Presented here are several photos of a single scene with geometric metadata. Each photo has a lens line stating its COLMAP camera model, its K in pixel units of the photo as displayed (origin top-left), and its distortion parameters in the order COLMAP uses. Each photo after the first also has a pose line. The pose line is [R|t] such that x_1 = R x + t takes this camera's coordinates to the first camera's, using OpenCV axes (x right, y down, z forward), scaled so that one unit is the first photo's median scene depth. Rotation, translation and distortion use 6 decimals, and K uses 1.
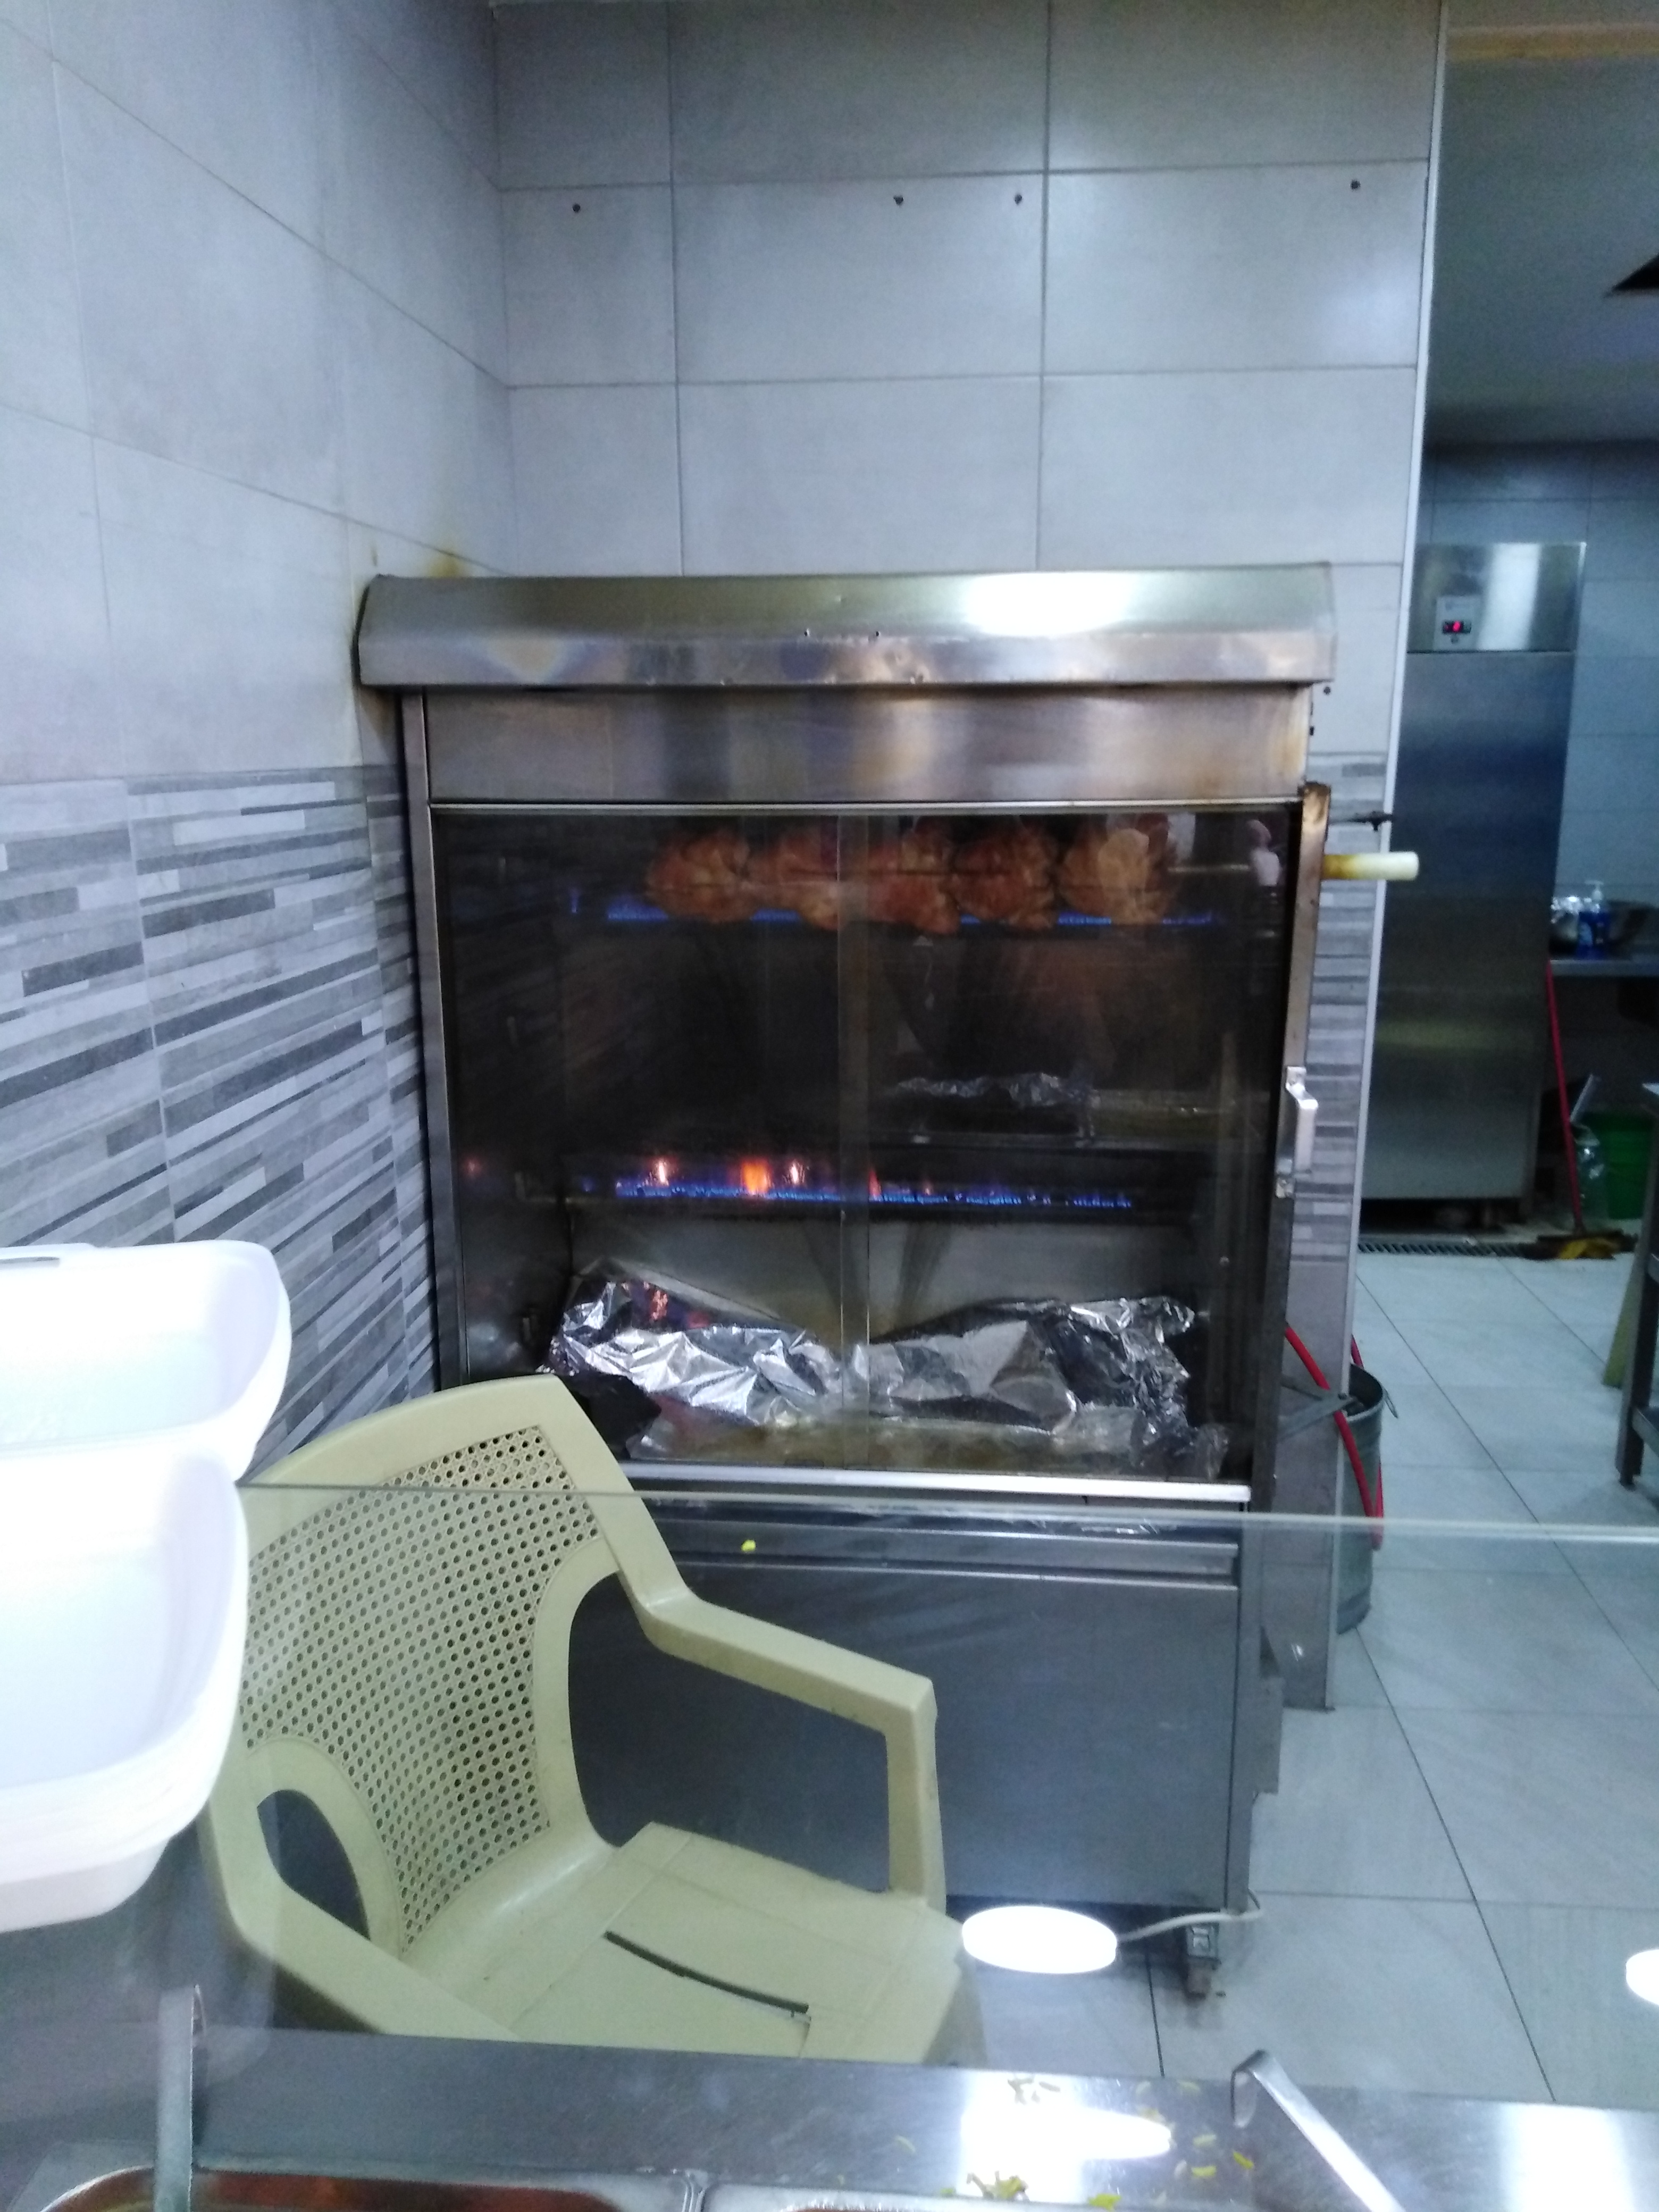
lens RADIAL K [[1606.9, 0, 839.5], [0, 1606.9, 1102.6], [0, 0, 1]] dist [0.007425, -0.010697]
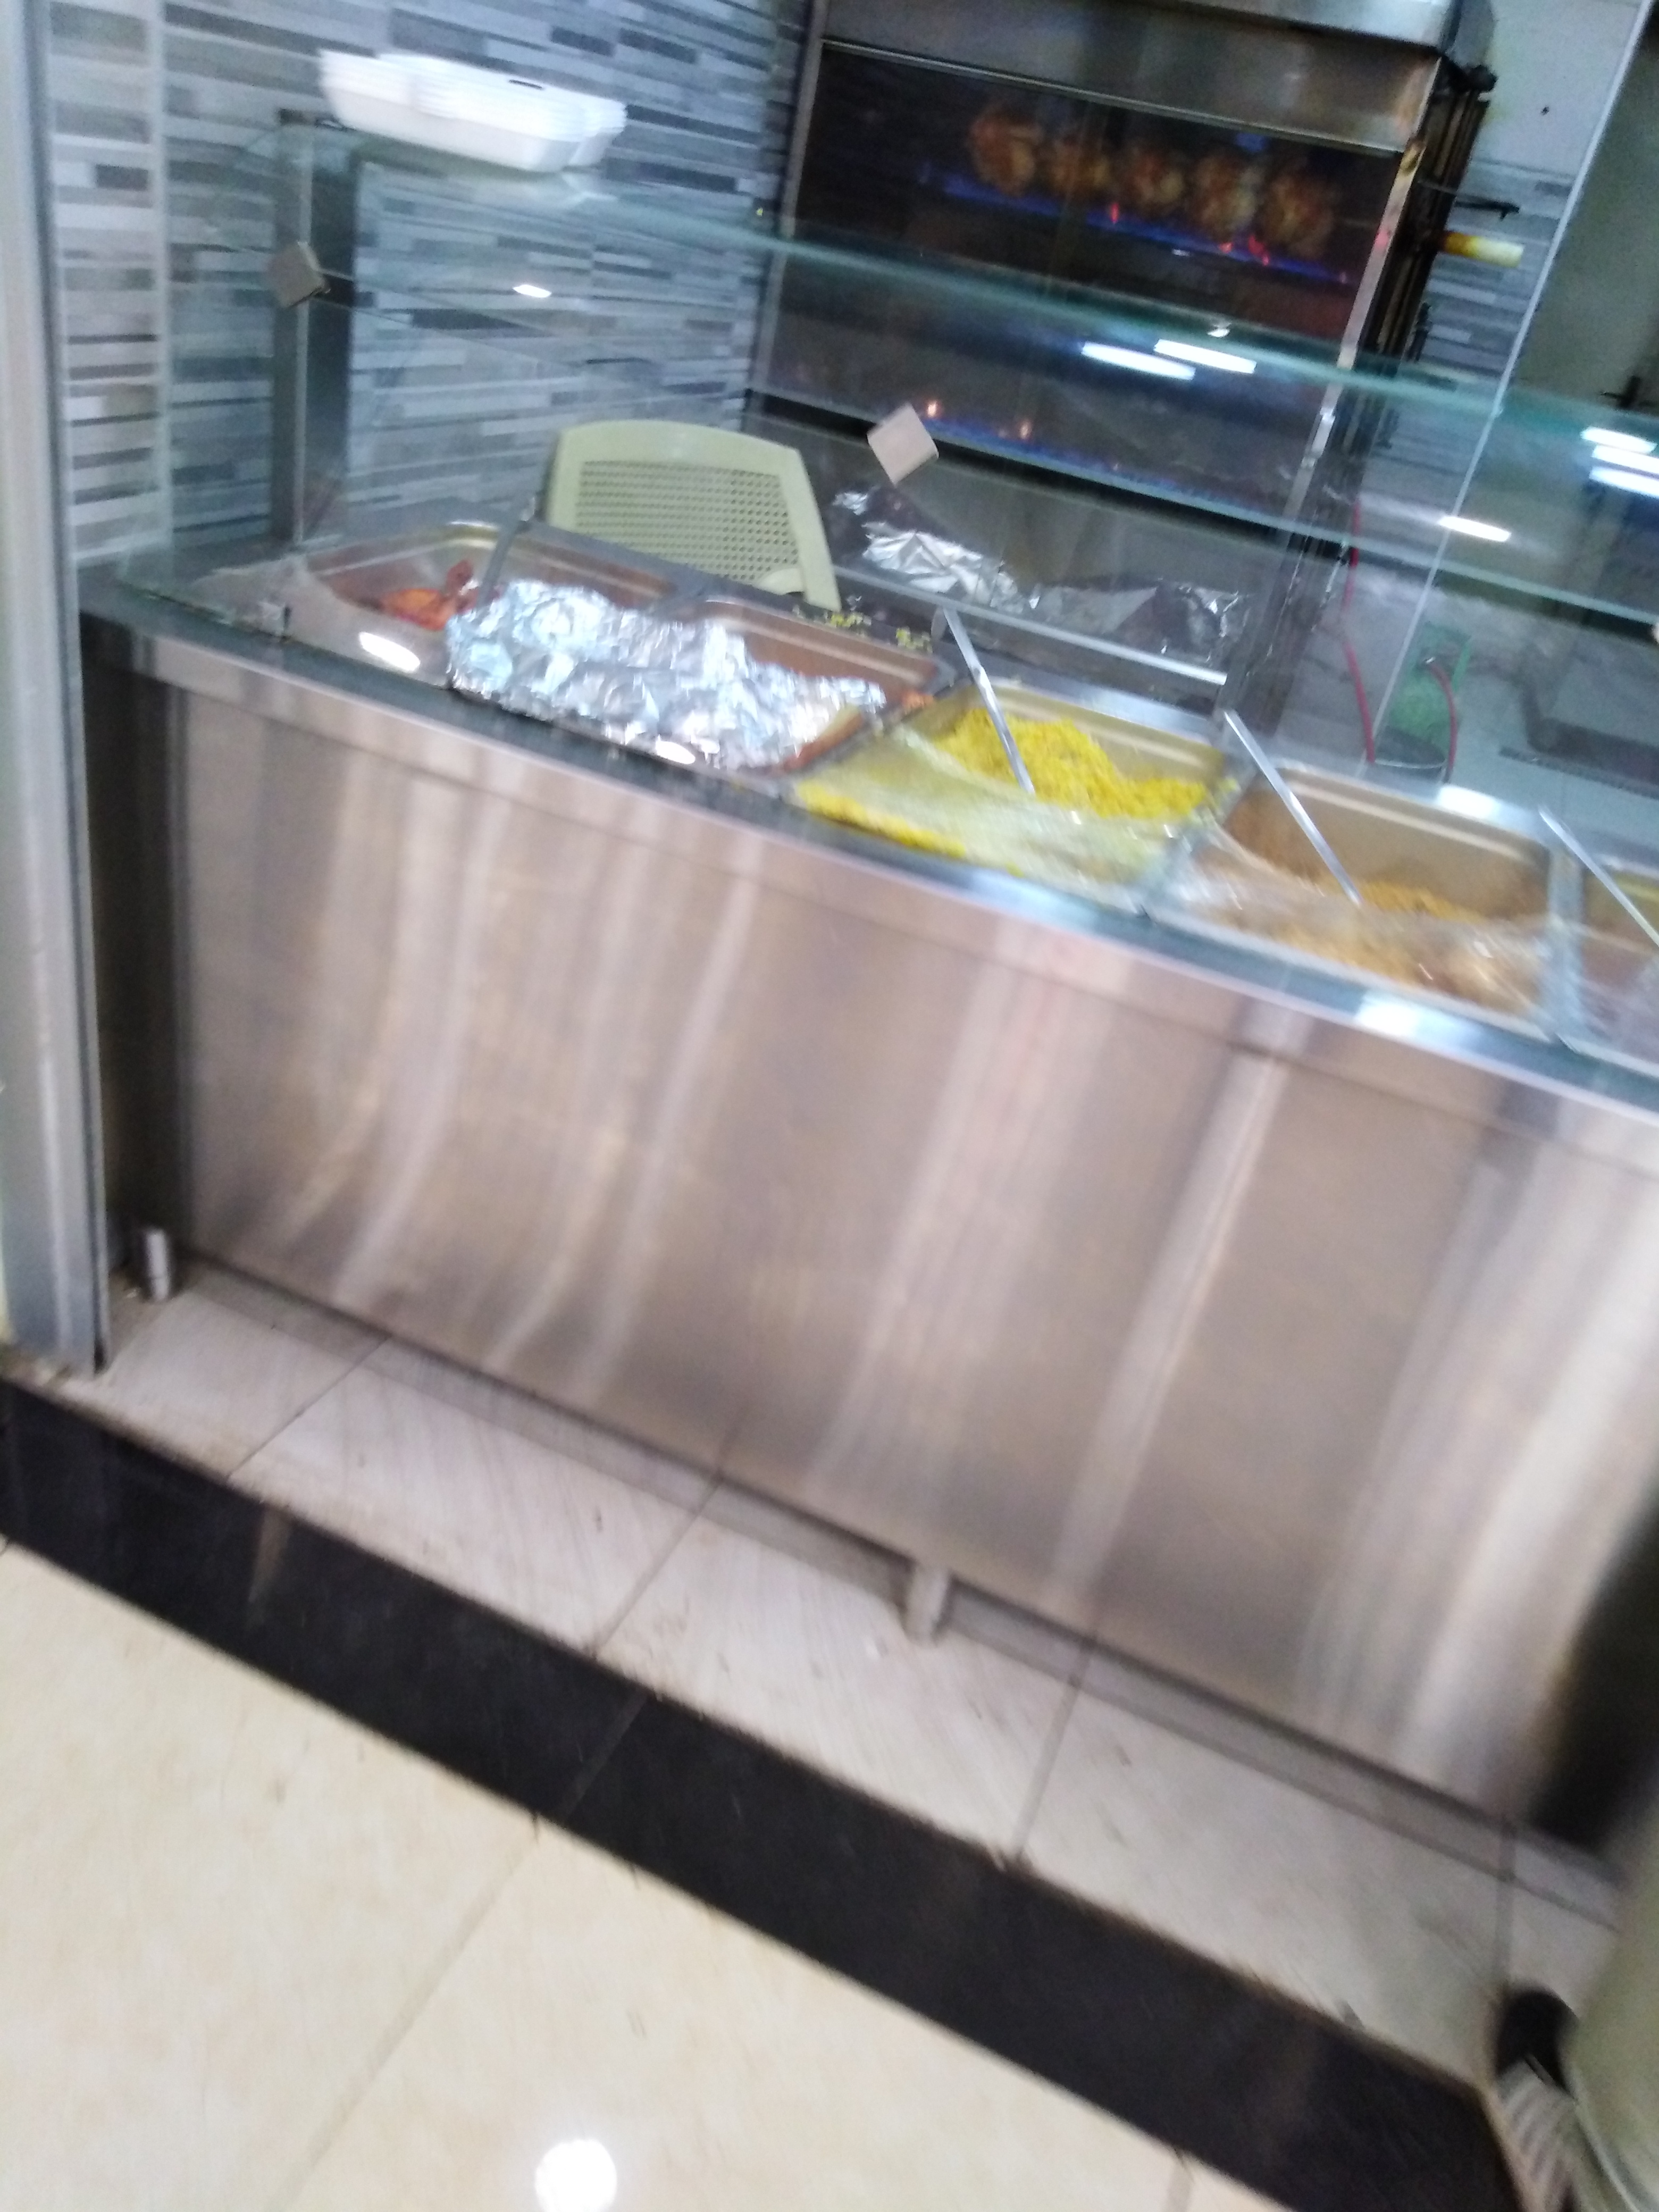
lens RADIAL K [[1606.9, 0, 817.1], [0, 1606.9, 1128.1], [0, 0, 1]] dist [0.007425, -0.010697]
pose [[0.927560, 0.320801, -0.191620, 0.347158], [-0.253248, 0.916755, 0.308910, 0.276420], [0.274767, -0.238006, 0.931588, -0.609411]]
